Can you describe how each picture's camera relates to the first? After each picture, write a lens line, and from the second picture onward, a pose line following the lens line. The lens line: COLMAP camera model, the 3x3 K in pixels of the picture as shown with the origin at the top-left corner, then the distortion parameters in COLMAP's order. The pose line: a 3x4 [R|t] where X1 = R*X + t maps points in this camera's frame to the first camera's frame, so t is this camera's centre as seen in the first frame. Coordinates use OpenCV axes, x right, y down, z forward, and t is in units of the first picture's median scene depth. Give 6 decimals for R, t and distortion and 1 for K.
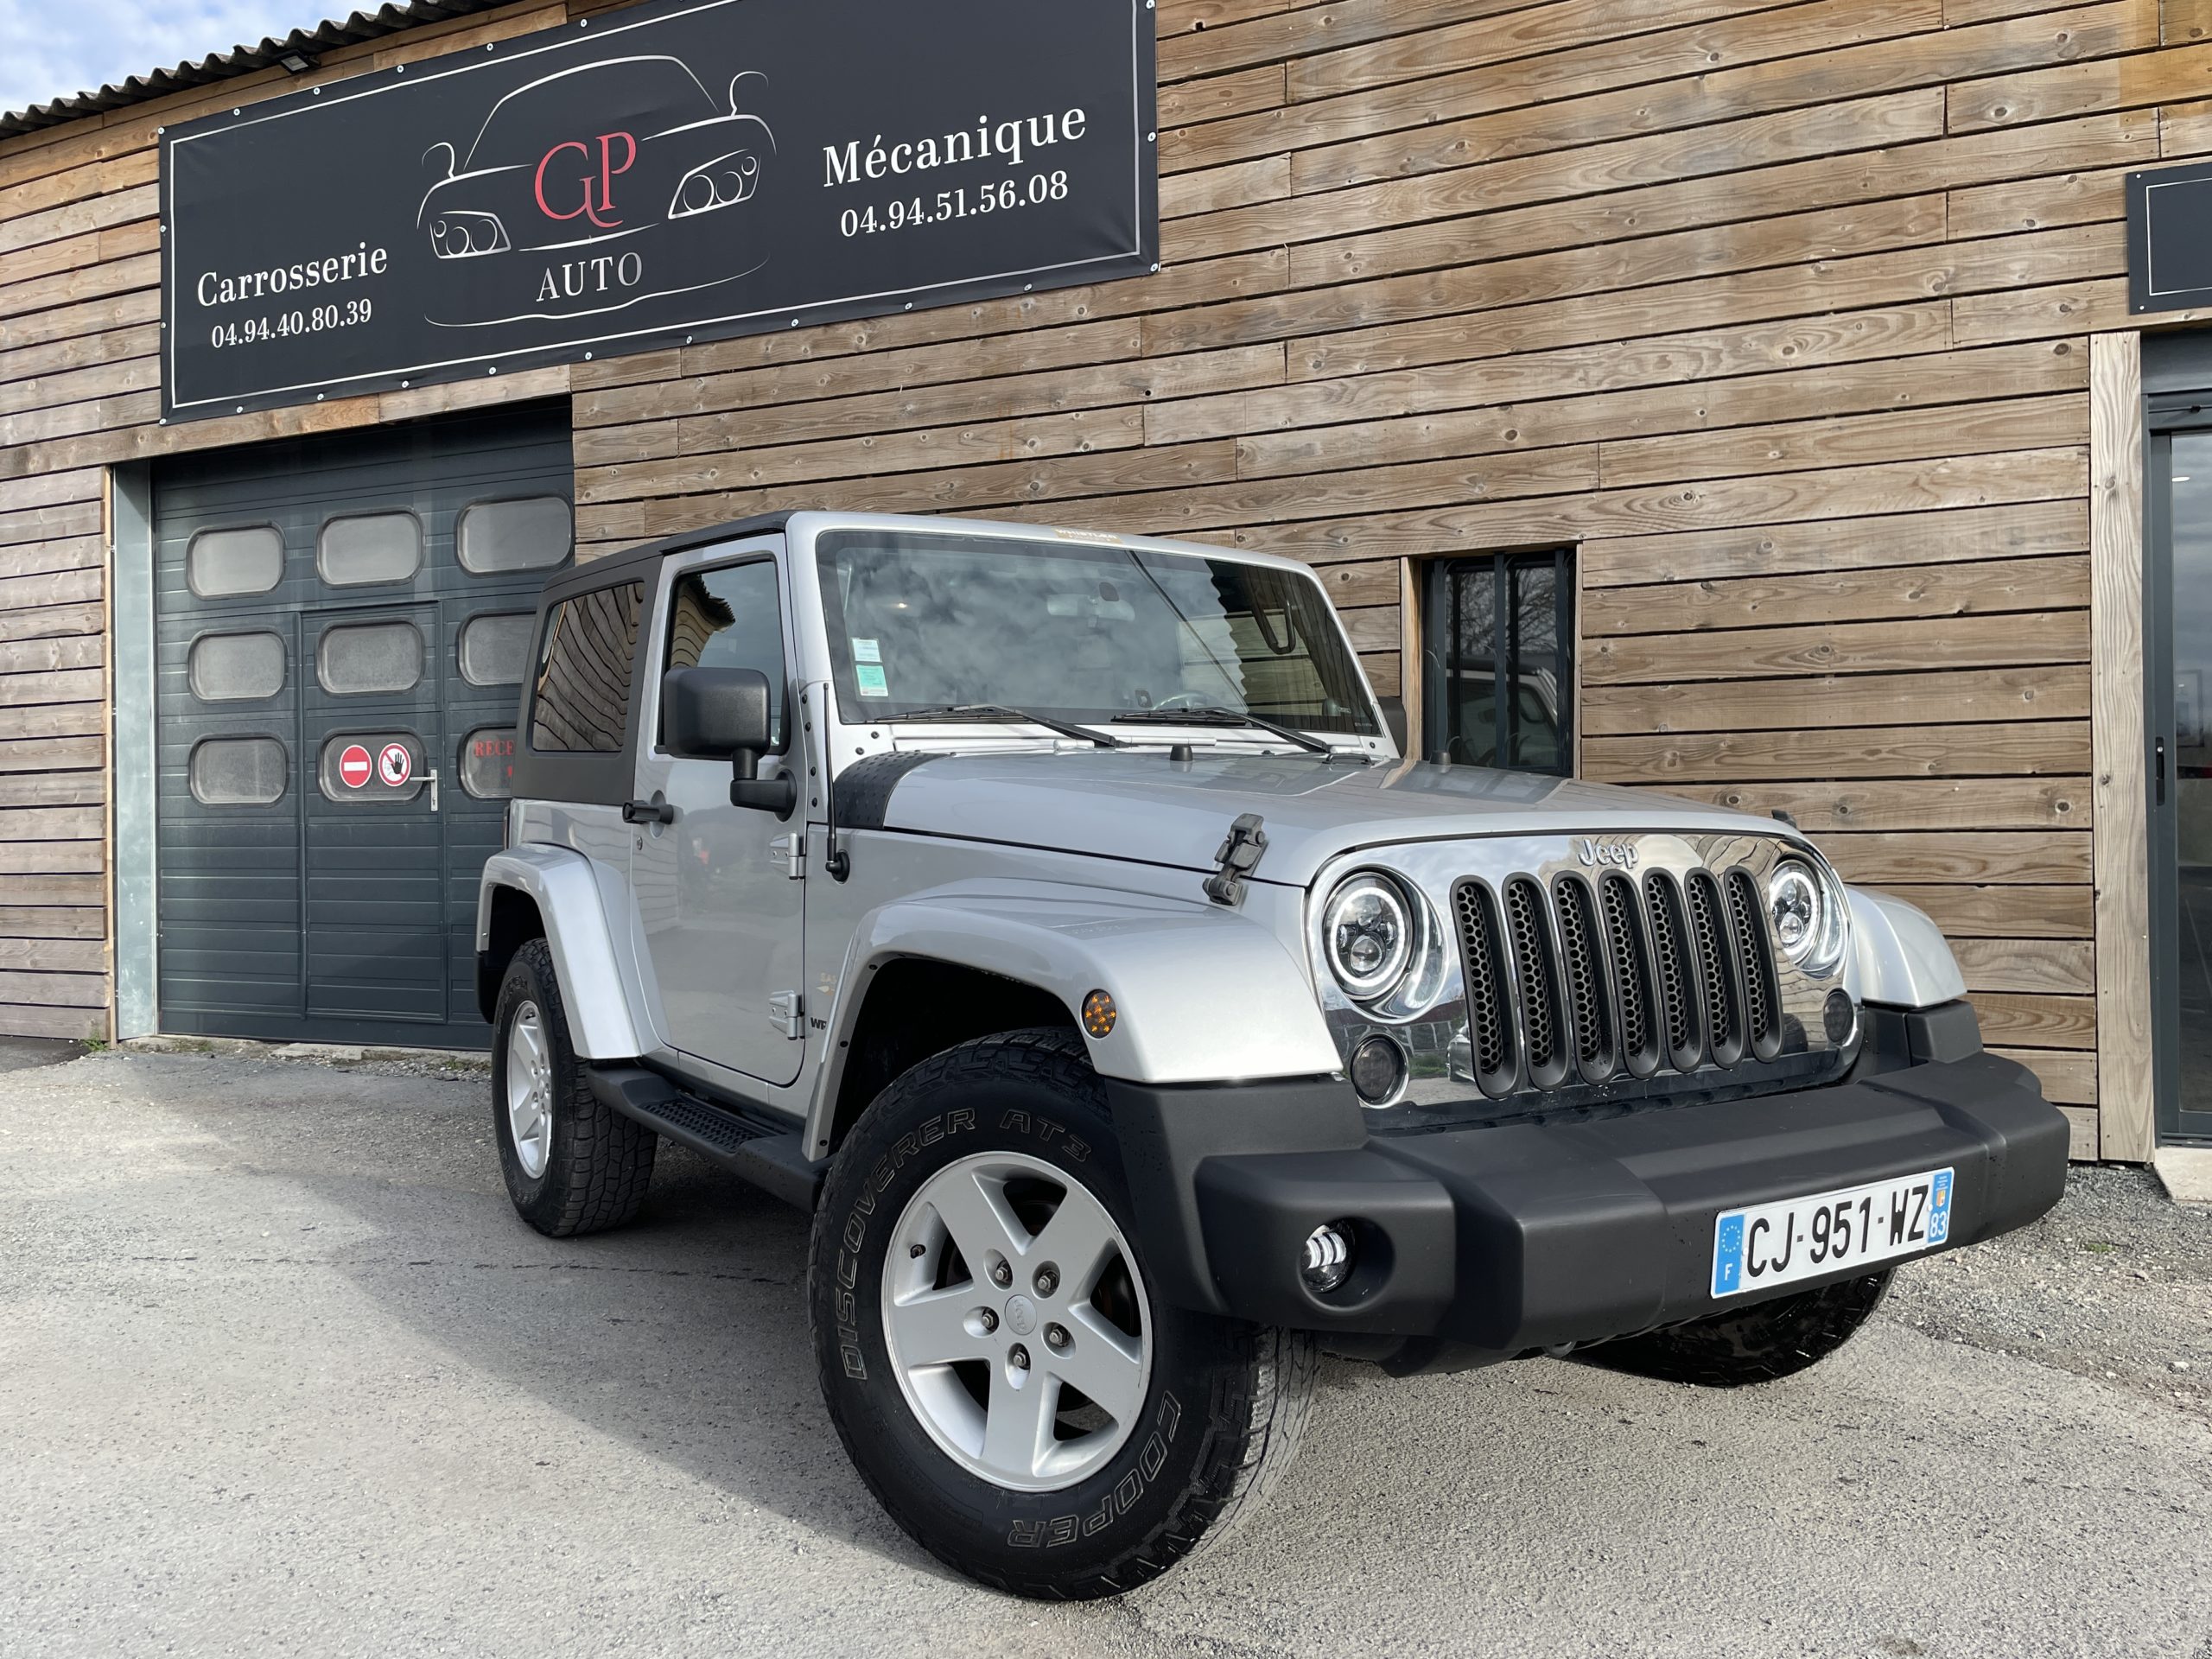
lens RADIAL K [[1663.8, 0, 1088.0], [0, 1663.8, 821.6], [0, 0, 1]] dist [0.086990, -0.116393]
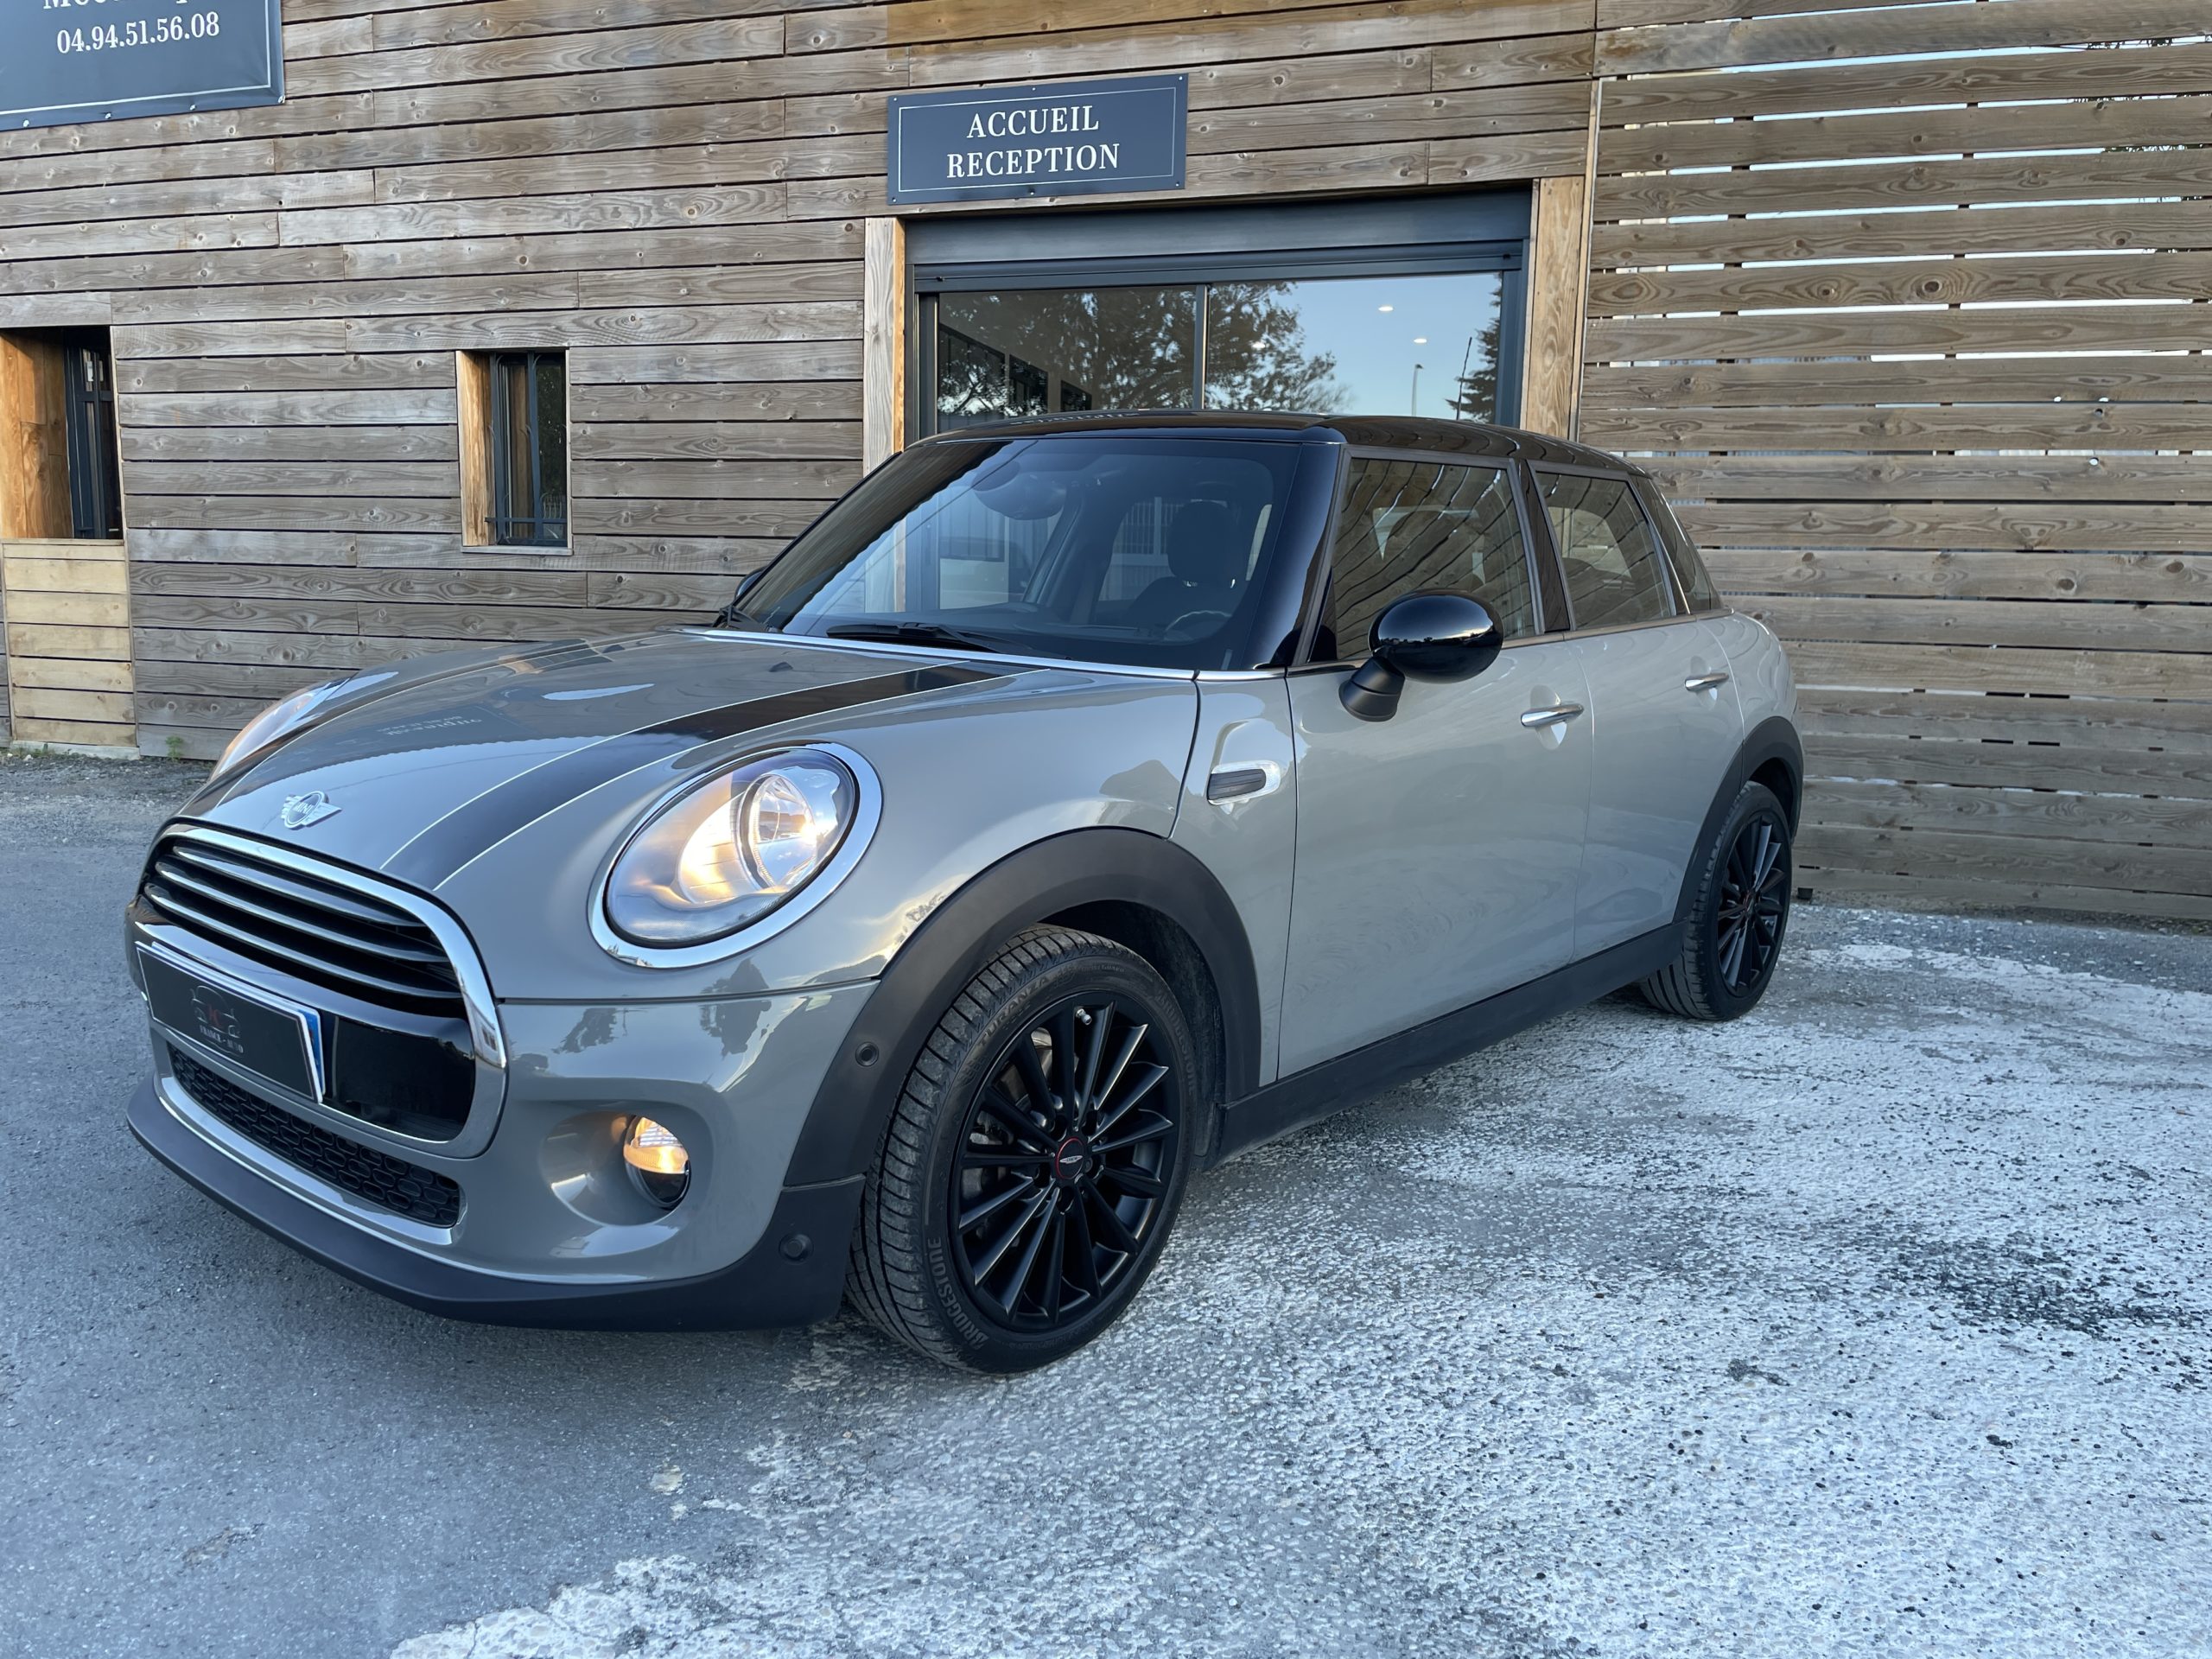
lens RADIAL K [[1663.8, 0, 1088.0], [0, 1663.8, 821.6], [0, 0, 1]] dist [0.086990, -0.116393]
pose [[0.995219, 0.022096, 0.095138, 0.583438], [-0.035191, 0.989773, 0.138241, 0.005944], [-0.091110, -0.140928, 0.985819, -0.404507]]
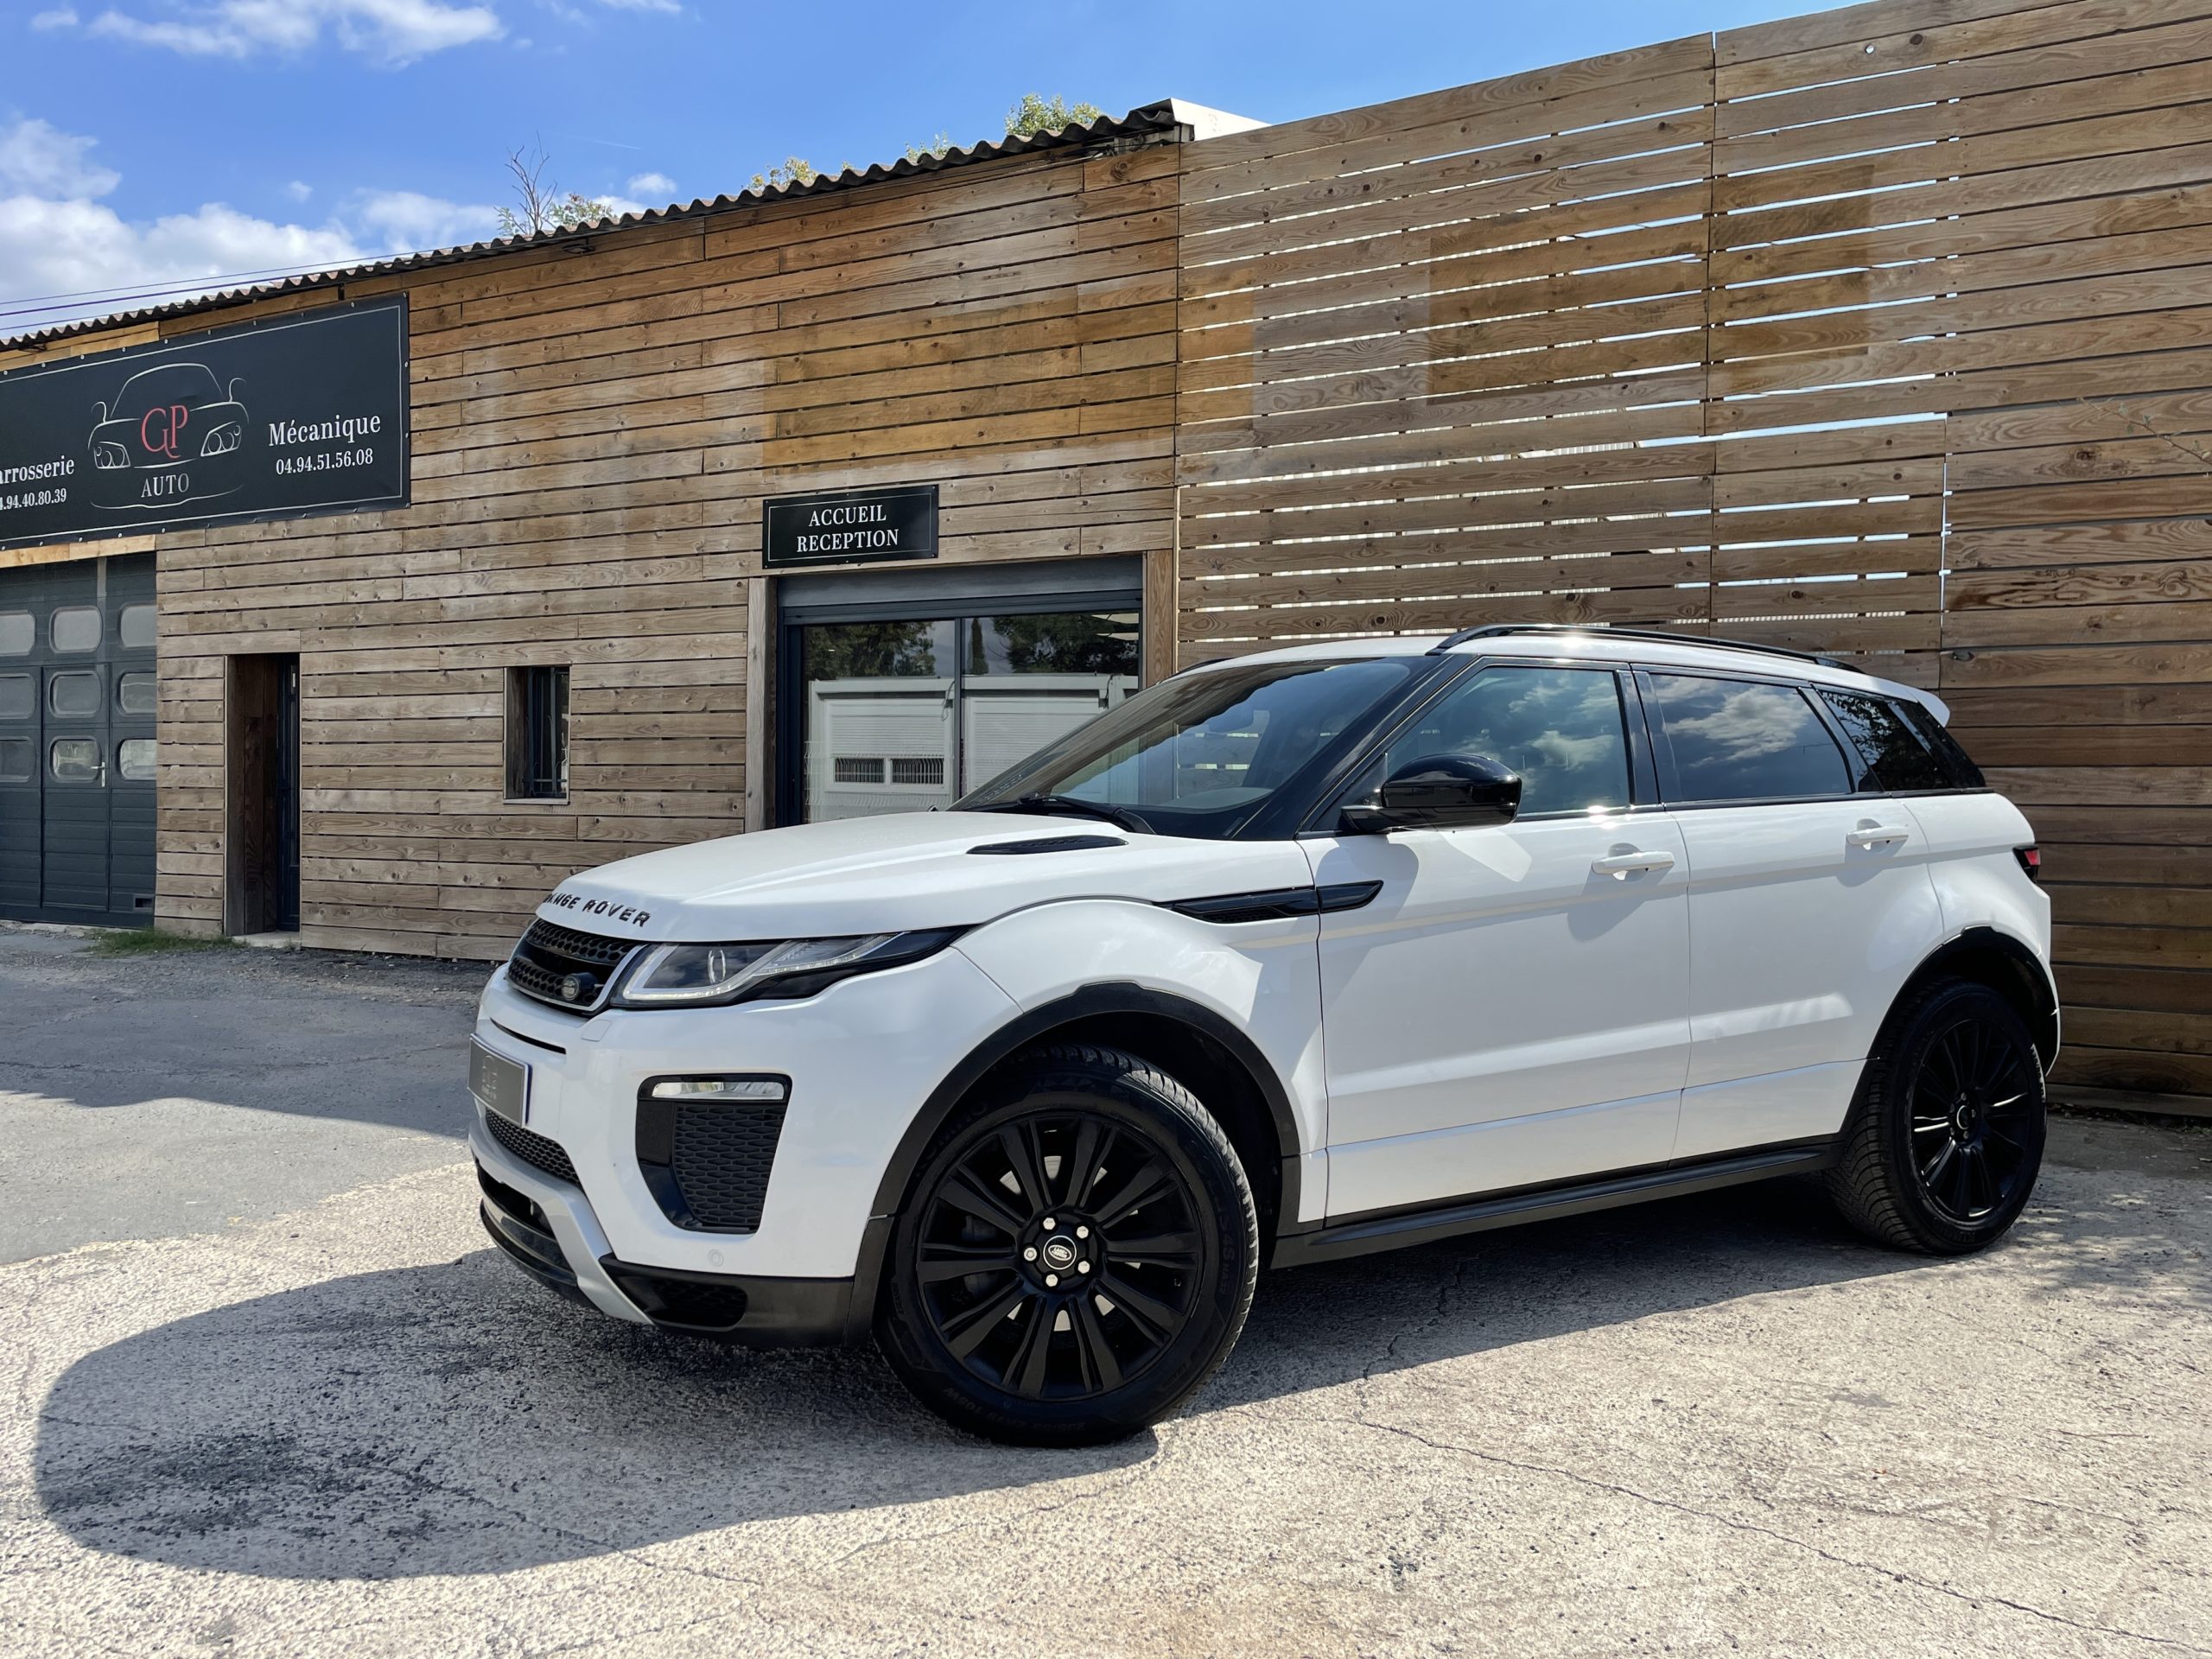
lens RADIAL K [[1663.8, 0, 1088.0], [0, 1663.8, 821.6], [0, 0, 1]] dist [0.086990, -0.116393]
pose [[0.997070, 0.025486, -0.072124, 1.032730], [-0.024616, 0.999613, 0.012932, -0.025017], [0.072425, -0.011119, 0.997312, -0.894504]]
